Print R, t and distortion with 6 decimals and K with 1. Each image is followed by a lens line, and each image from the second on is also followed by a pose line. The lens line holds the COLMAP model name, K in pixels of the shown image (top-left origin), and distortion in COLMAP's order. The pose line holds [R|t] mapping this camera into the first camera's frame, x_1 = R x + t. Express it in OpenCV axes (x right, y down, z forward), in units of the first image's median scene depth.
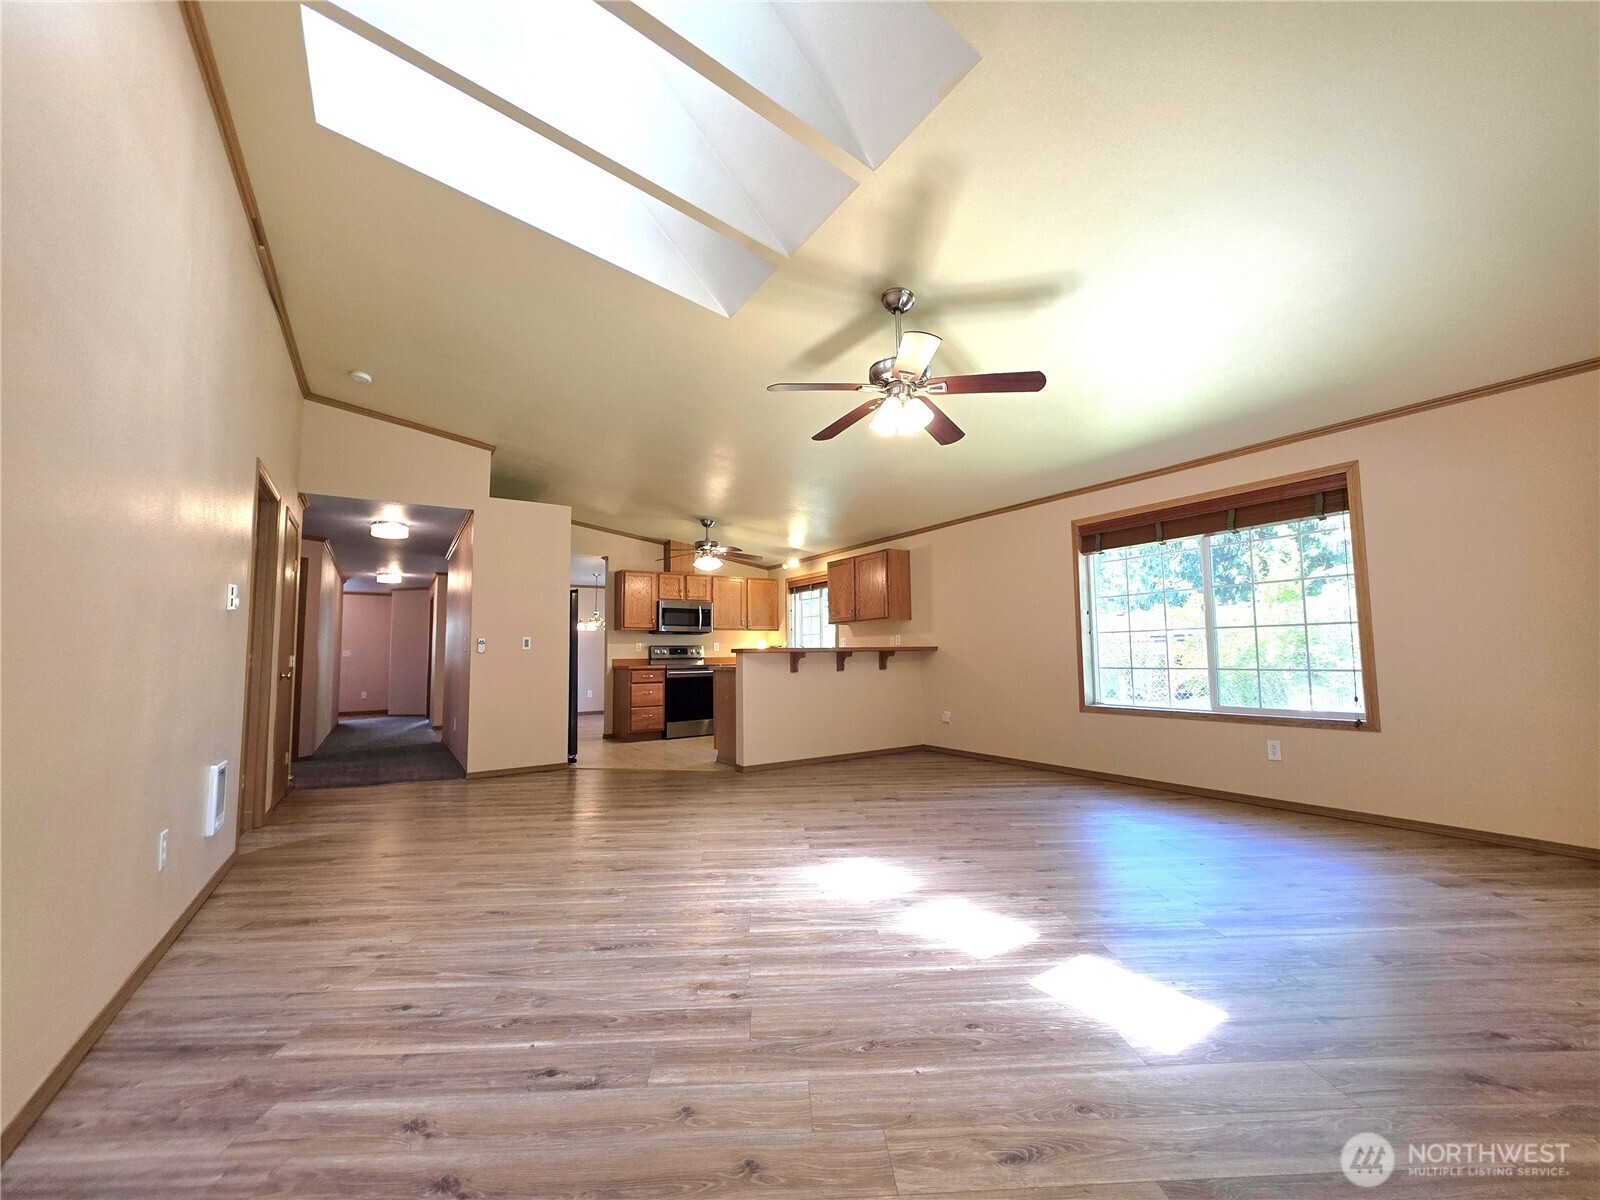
lens RADIAL K [[642.1, 0, 808.1], [0, 642.1, 605.7], [0, 0, 1]] dist [0.001155, -0.000027]
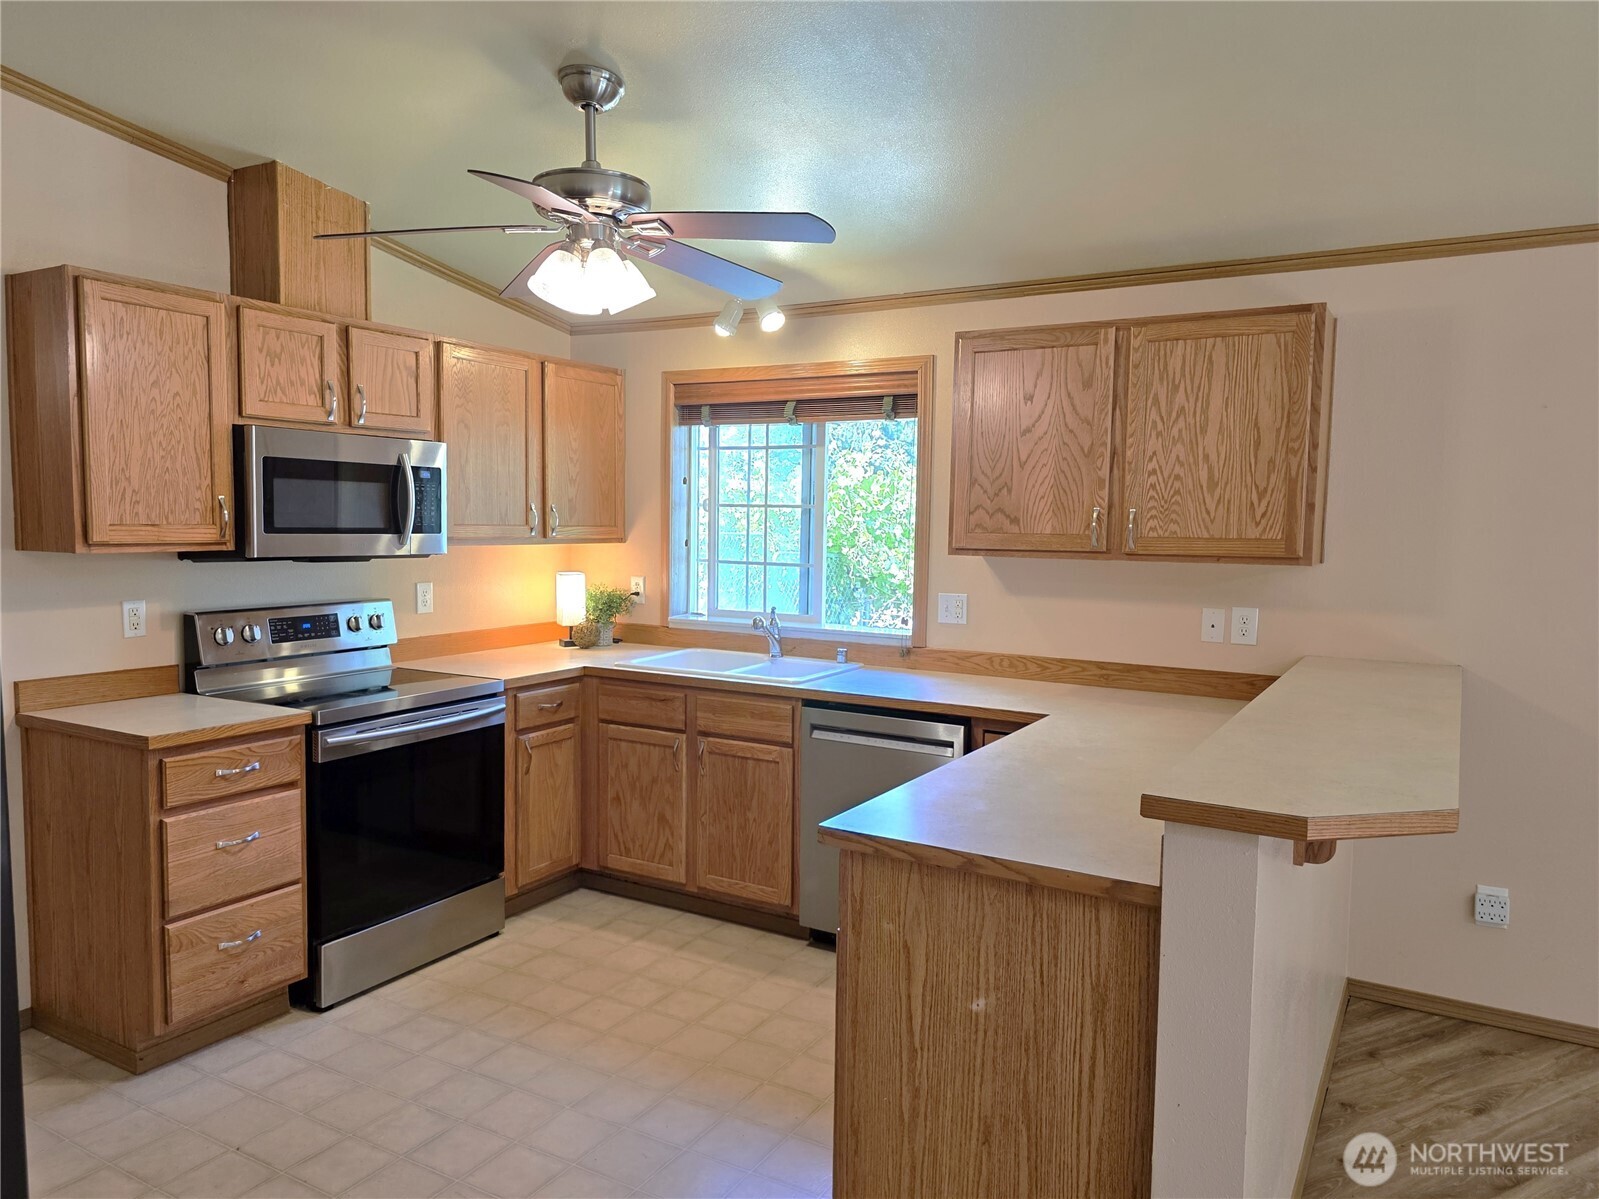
lens RADIAL K [[1116.7, 0, 795.3], [0, 1116.7, 604.2], [0, 0, 1]] dist [0.088020, -0.110441]
pose [[0.895259, -0.005927, 0.445507, -0.466920], [-0.064213, 0.987756, 0.142178, -0.029027], [-0.440895, -0.155893, 0.883917, 1.065801]]
